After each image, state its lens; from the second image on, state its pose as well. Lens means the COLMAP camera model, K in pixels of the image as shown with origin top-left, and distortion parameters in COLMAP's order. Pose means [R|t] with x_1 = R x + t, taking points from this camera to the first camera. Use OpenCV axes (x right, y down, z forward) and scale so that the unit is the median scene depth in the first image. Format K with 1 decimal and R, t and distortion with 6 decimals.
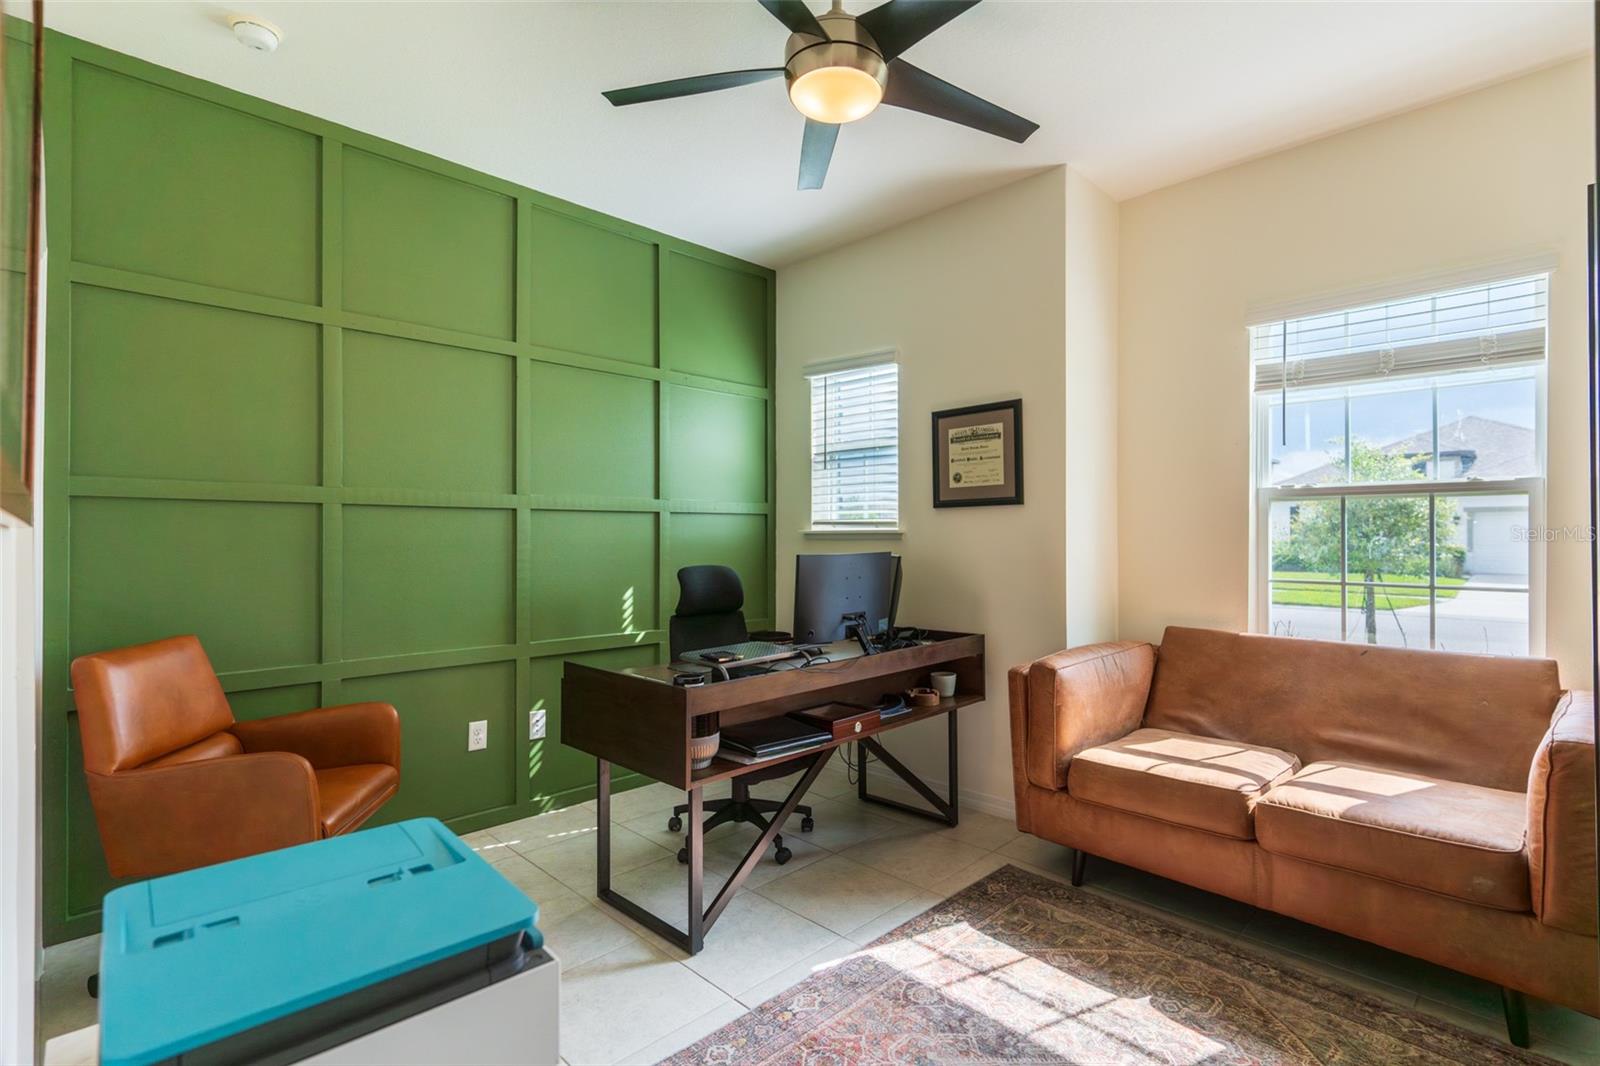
lens RADIAL K [[721.6, 0, 800.8], [0, 721.6, 516.3], [0, 0, 1]] dist [-0.049927, -0.000073]
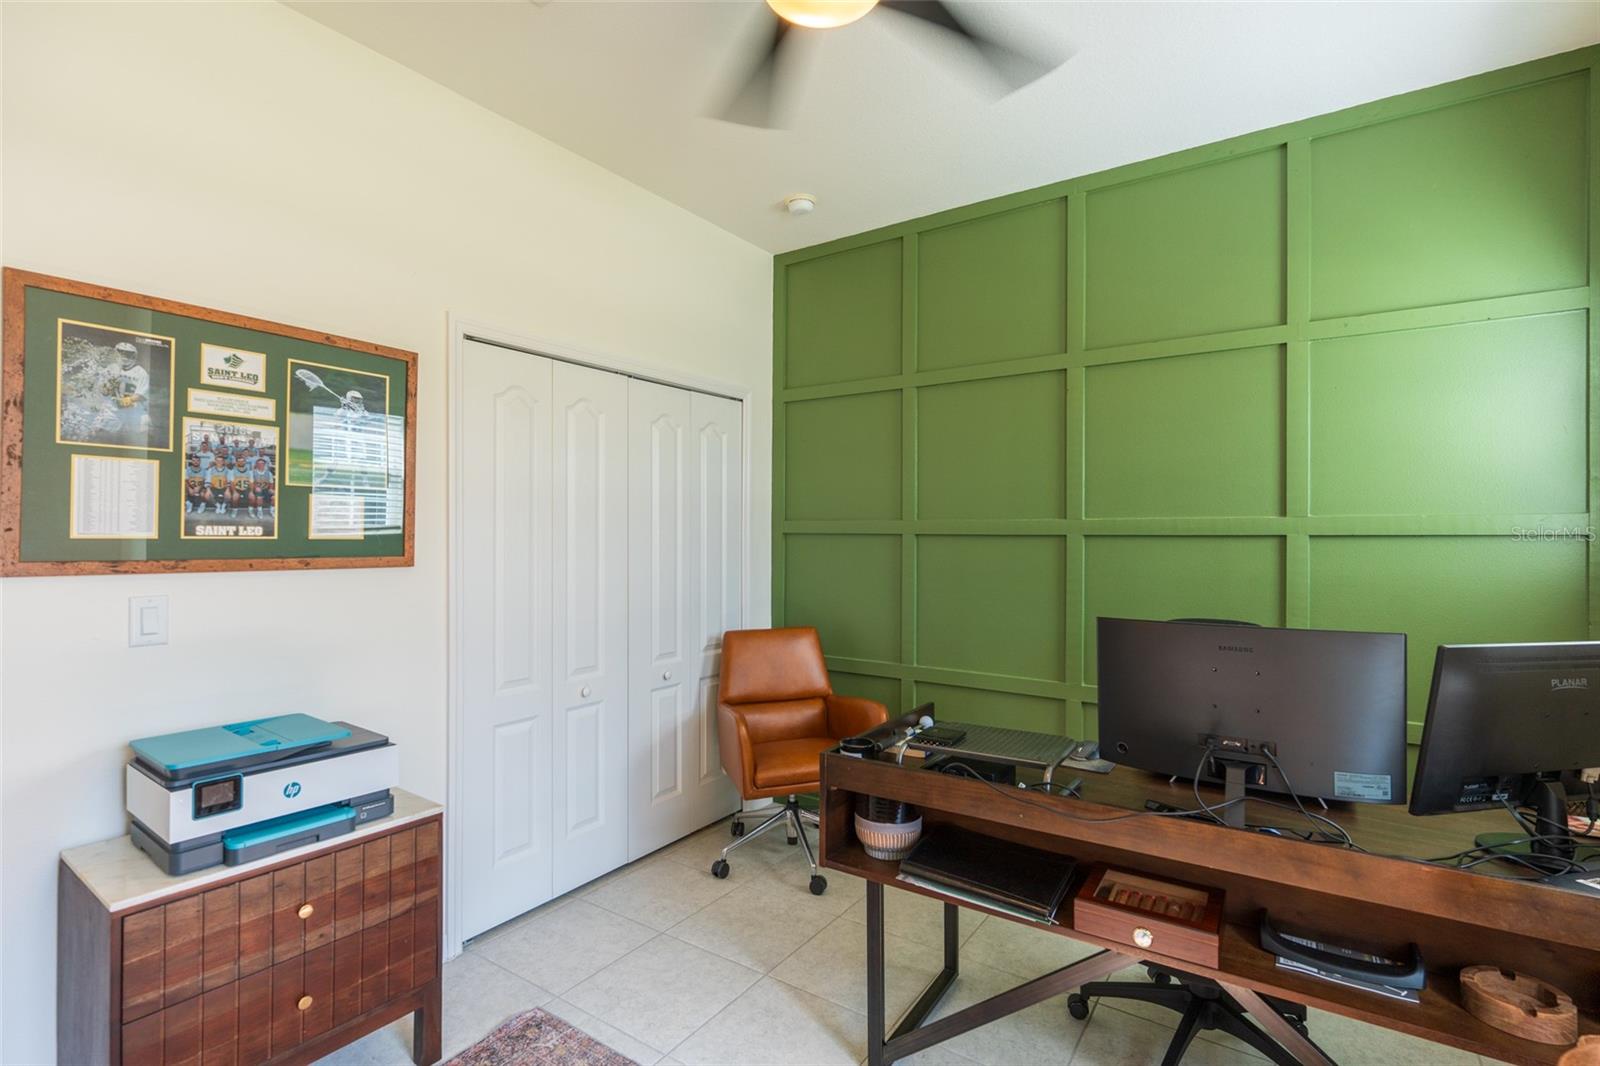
lens RADIAL K [[779.7, 0, 798.9], [0, 779.7, 533.5], [0, 0, 1]] dist [-0.084041, 0.038377]
pose [[0.142446, -0.025170, -0.989482, 0.445480], [0.002253, 0.999682, -0.025105, 0.009704], [0.989800, 0.001347, 0.142458, 0.443838]]
